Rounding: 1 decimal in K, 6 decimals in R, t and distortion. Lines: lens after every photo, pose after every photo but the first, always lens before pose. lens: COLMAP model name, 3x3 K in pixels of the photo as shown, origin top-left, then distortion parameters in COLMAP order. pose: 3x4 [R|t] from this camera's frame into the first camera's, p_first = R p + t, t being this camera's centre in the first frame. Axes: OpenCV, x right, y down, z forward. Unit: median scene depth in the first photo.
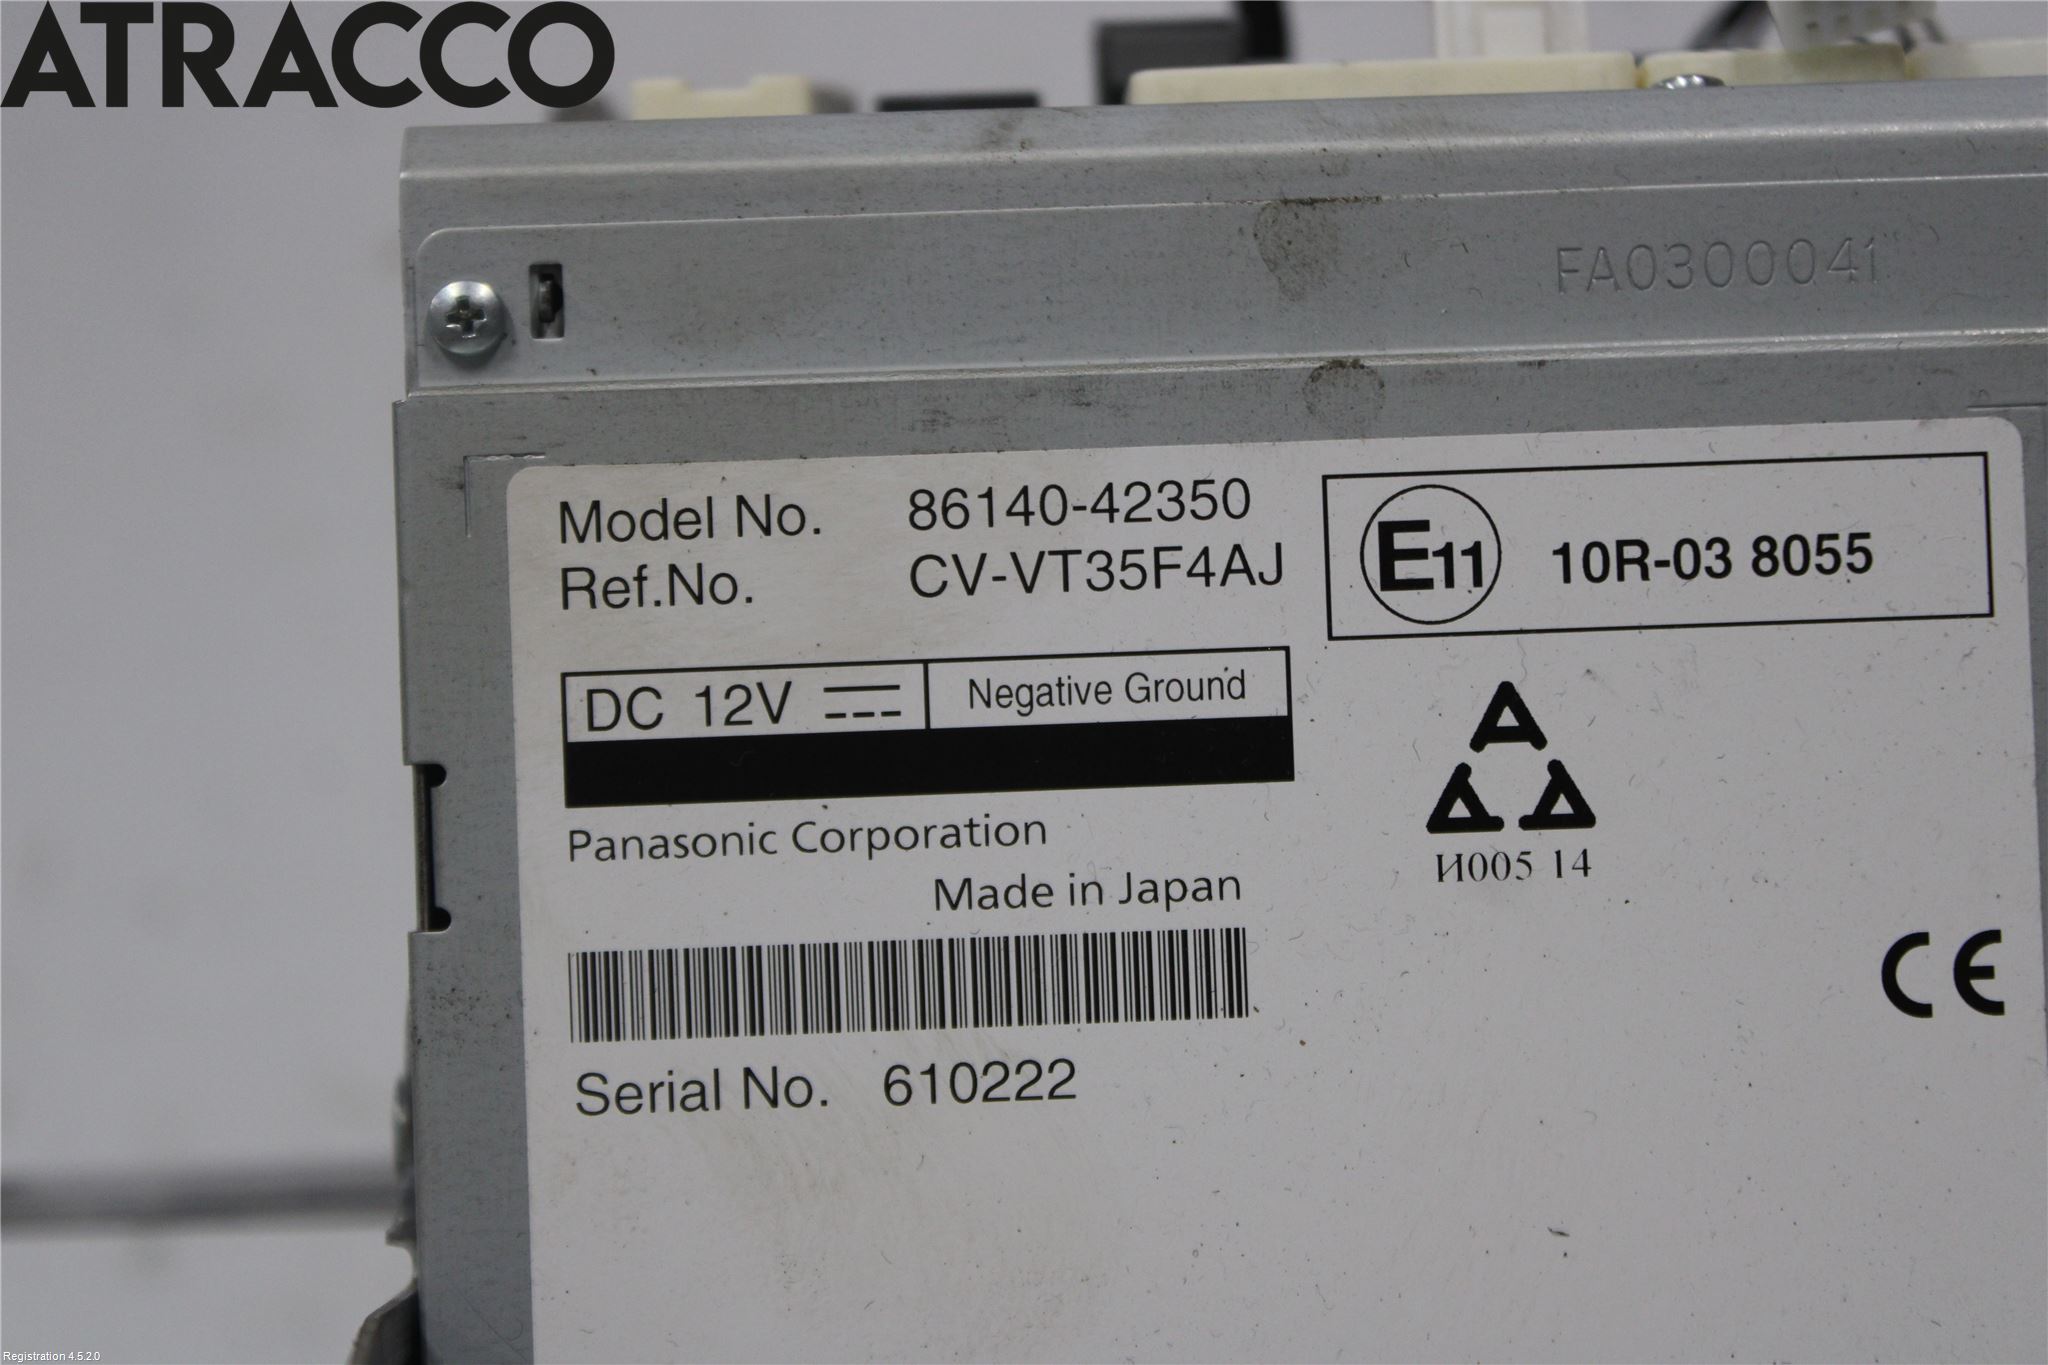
lens RADIAL K [[4637.1, 0, 1030.5], [0, 4637.1, 678.6], [0, 0, 1]] dist [0.013094, 0.000000]
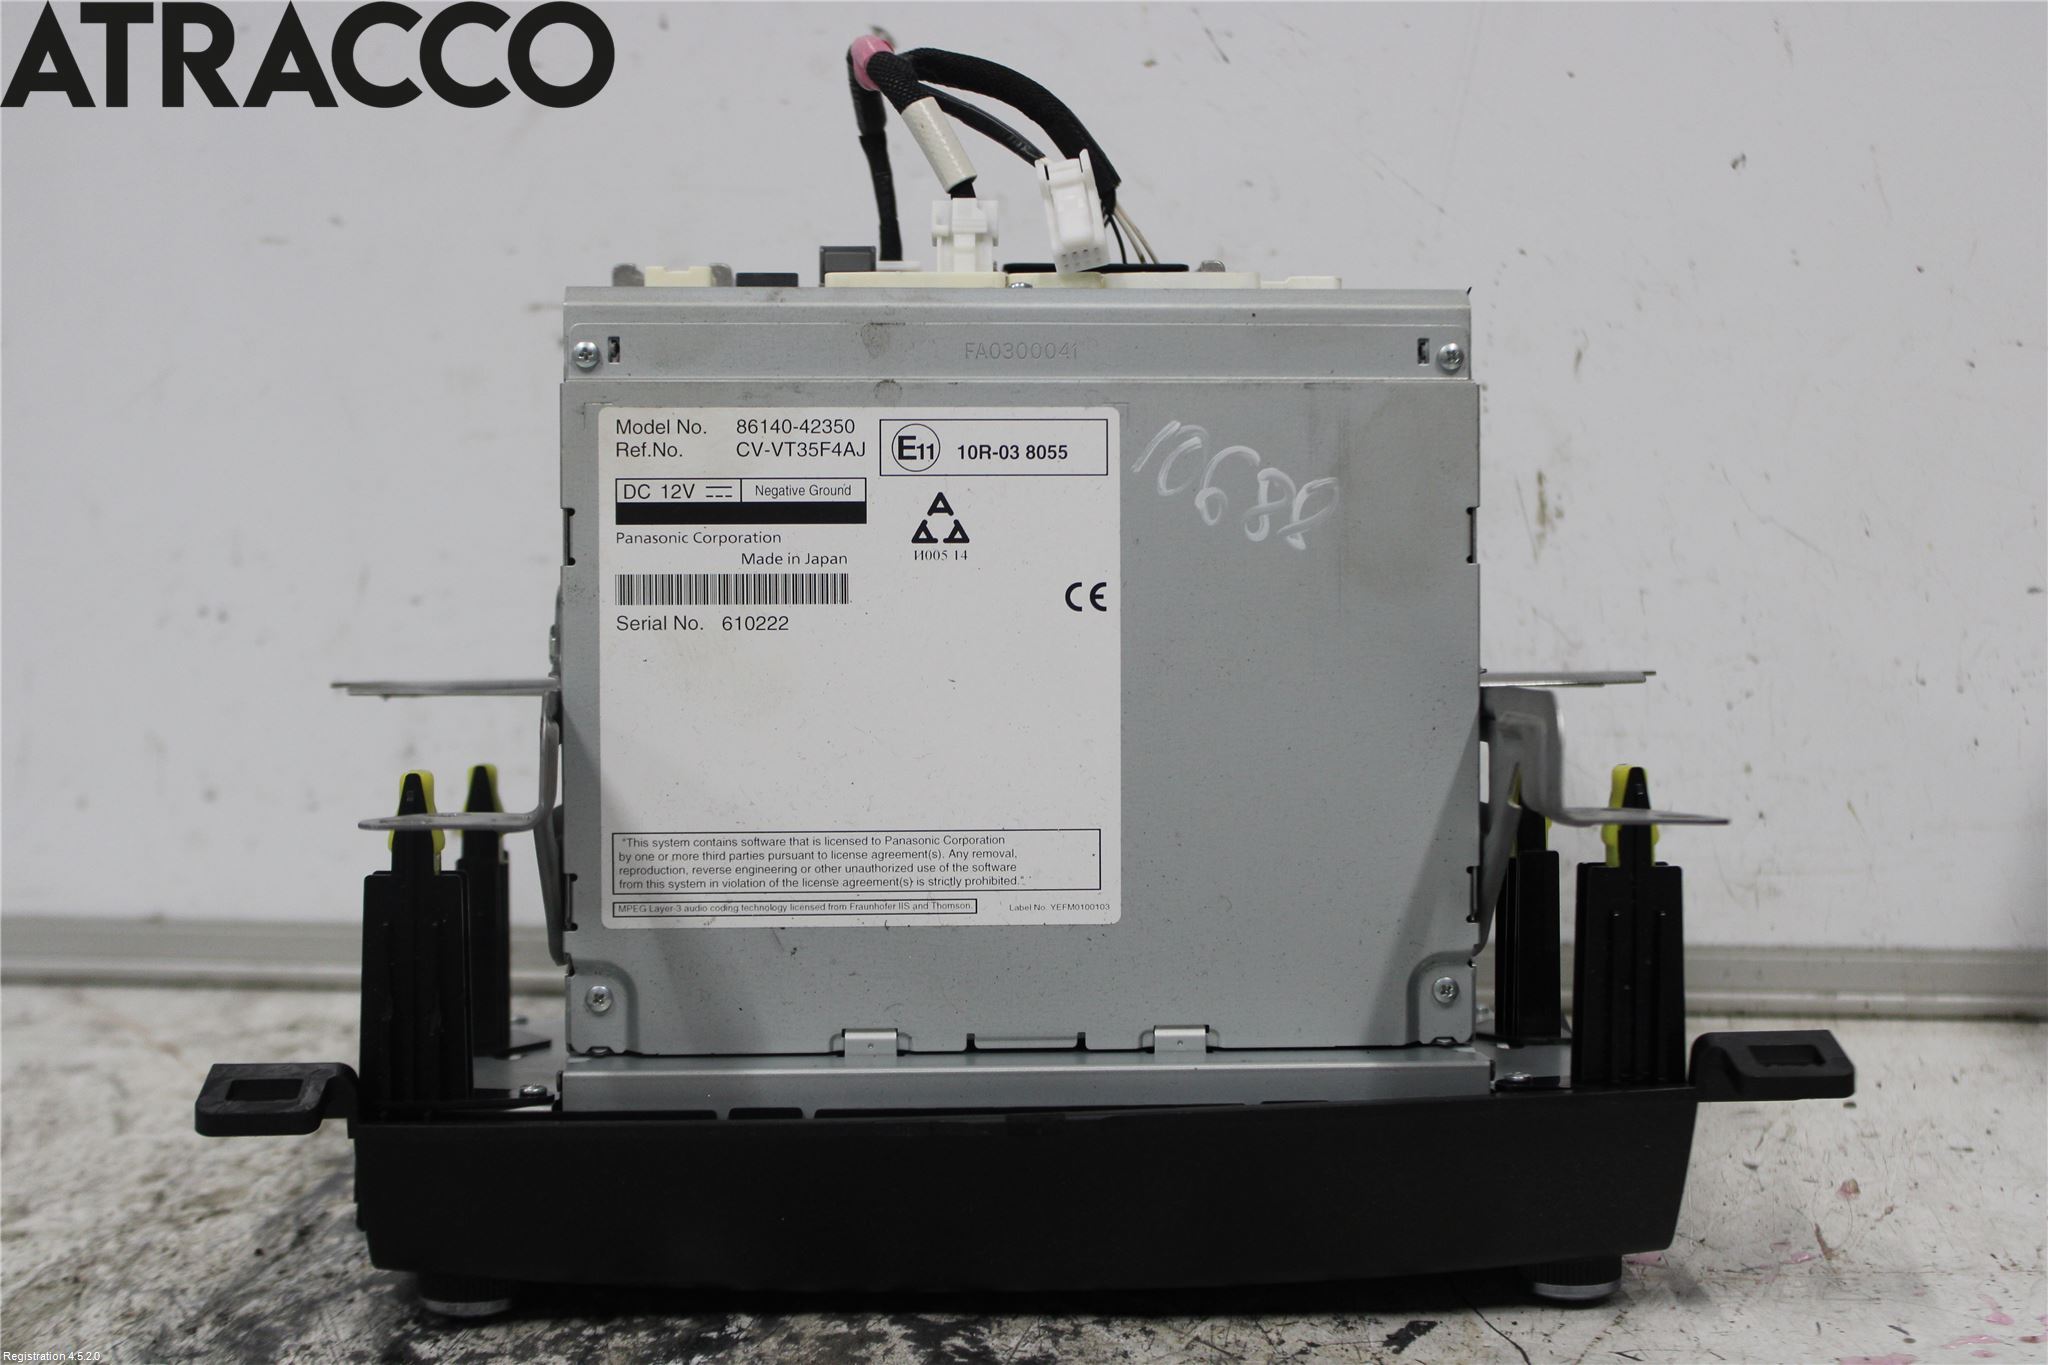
lens RADIAL K [[2734.8, 0, 1011.7], [0, 2734.8, 728.5], [0, 0, 1]] dist [0.001144, 0.000000]
pose [[0.999020, 0.030055, 0.032490, 0.095827], [-0.031633, 0.998288, 0.049191, 0.062916], [-0.030956, -0.050170, 0.998261, -0.725006]]
